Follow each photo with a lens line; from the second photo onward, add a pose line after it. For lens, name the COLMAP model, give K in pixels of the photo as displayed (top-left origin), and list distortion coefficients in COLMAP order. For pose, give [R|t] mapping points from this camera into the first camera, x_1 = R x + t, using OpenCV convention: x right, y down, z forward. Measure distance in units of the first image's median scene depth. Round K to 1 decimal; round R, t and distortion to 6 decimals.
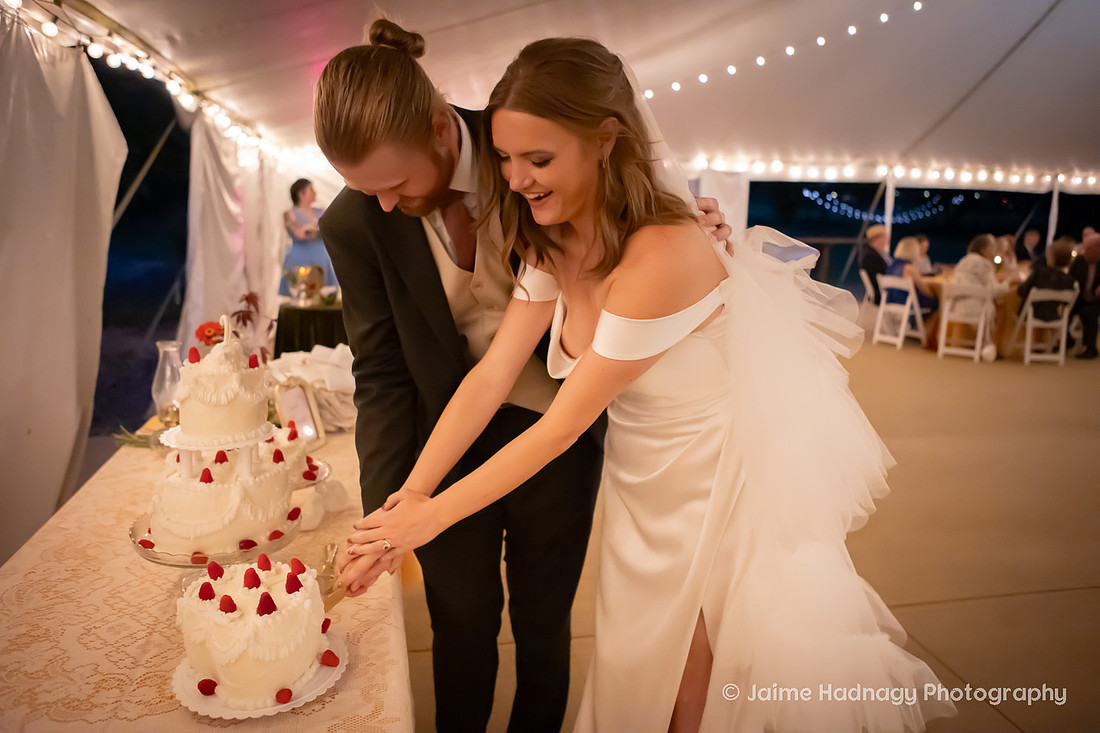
lens RADIAL K [[793.0, 0, 552.9], [0, 793.0, 365.9], [0, 0, 1]] dist [-0.056077, 0.035392]
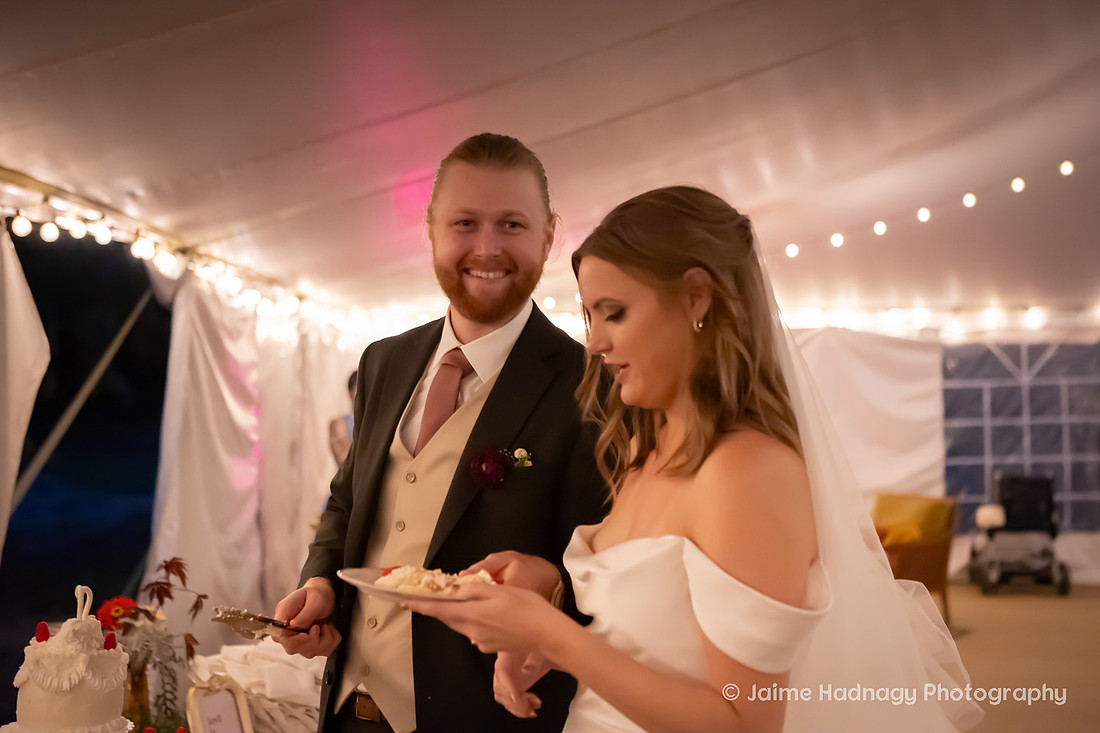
lens RADIAL K [[1503.7, 0, 544.0], [0, 1503.7, 365.2], [0, 0, 1]] dist [0.015959, 0.000000]
pose [[0.977726, -0.023306, -0.208586, 0.072795], [-0.022522, 0.976427, -0.214670, 0.007155], [0.208672, 0.214586, 0.954153, -0.088360]]
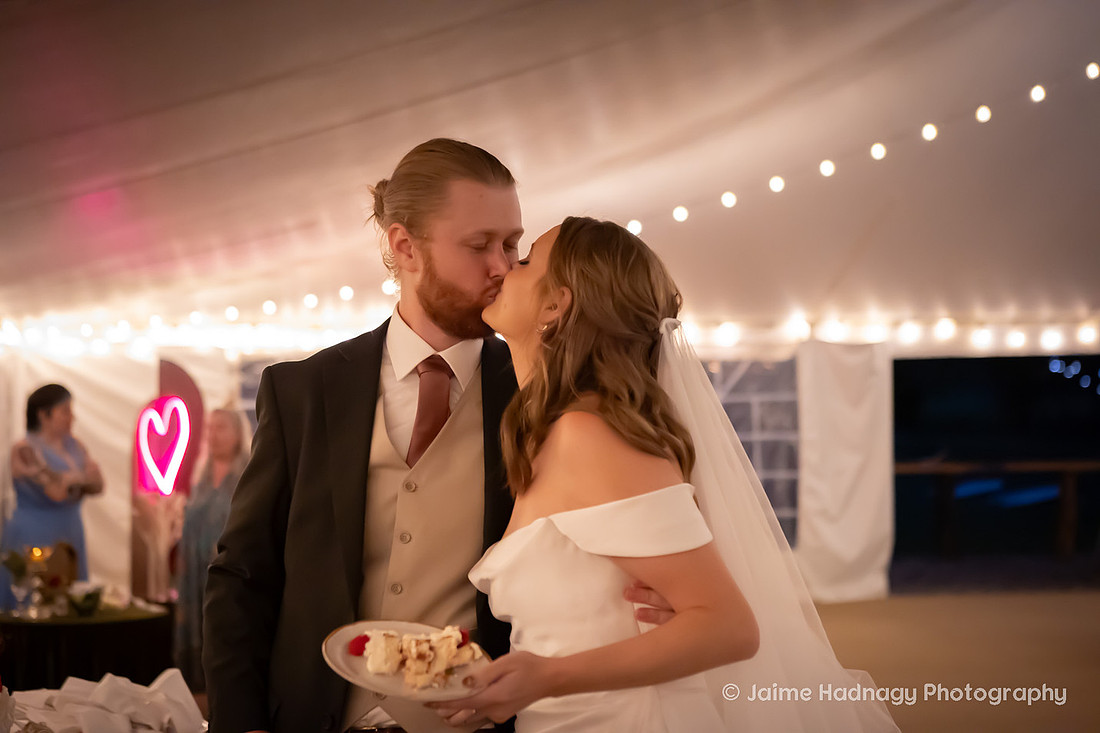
lens RADIAL K [[1601.0, 0, 543.4], [0, 1601.0, 362.3], [0, 0, 1]] dist [0.036153, 0.000000]
pose [[0.999689, -0.023875, 0.007218, 0.024653], [0.024890, 0.973607, -0.226872, 0.010373], [-0.001611, 0.226981, 0.973898, -0.101644]]
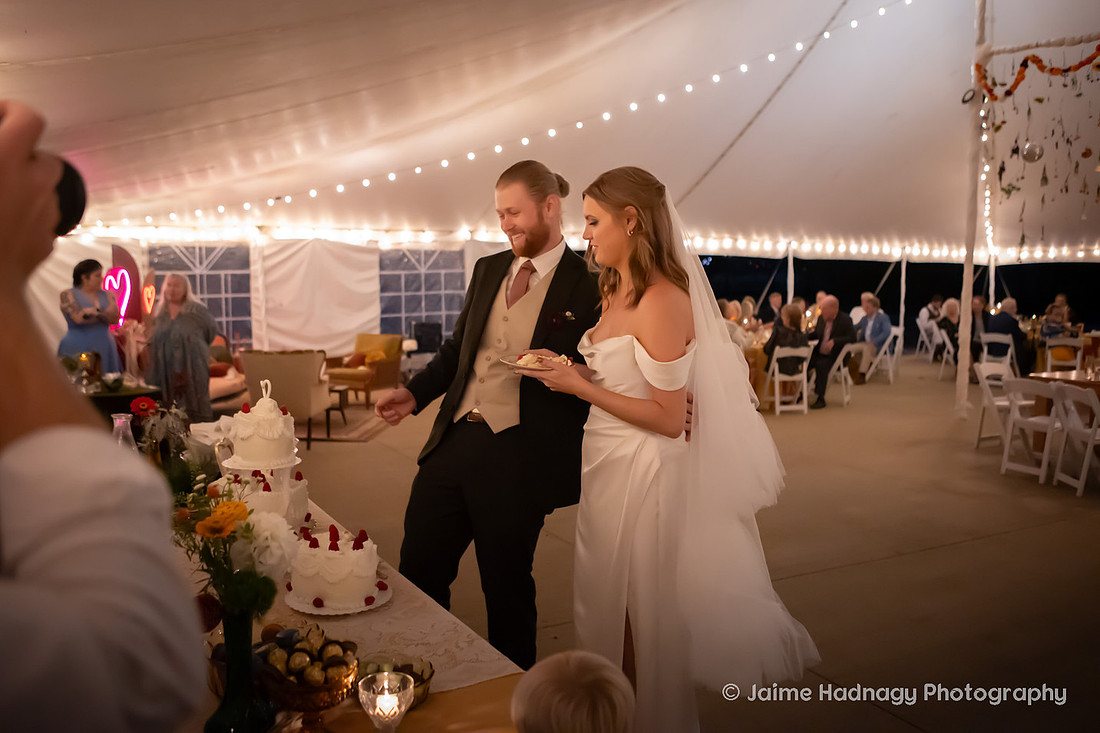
lens RADIAL K [[868.7, 0, 552.0], [0, 868.7, 372.5], [0, 0, 1]] dist [-0.075638, -0.000080]
pose [[0.957426, -0.044790, 0.285184, -0.061323], [0.069667, 0.994541, -0.077685, 0.014463], [-0.280148, 0.094246, 0.955319, -0.115386]]
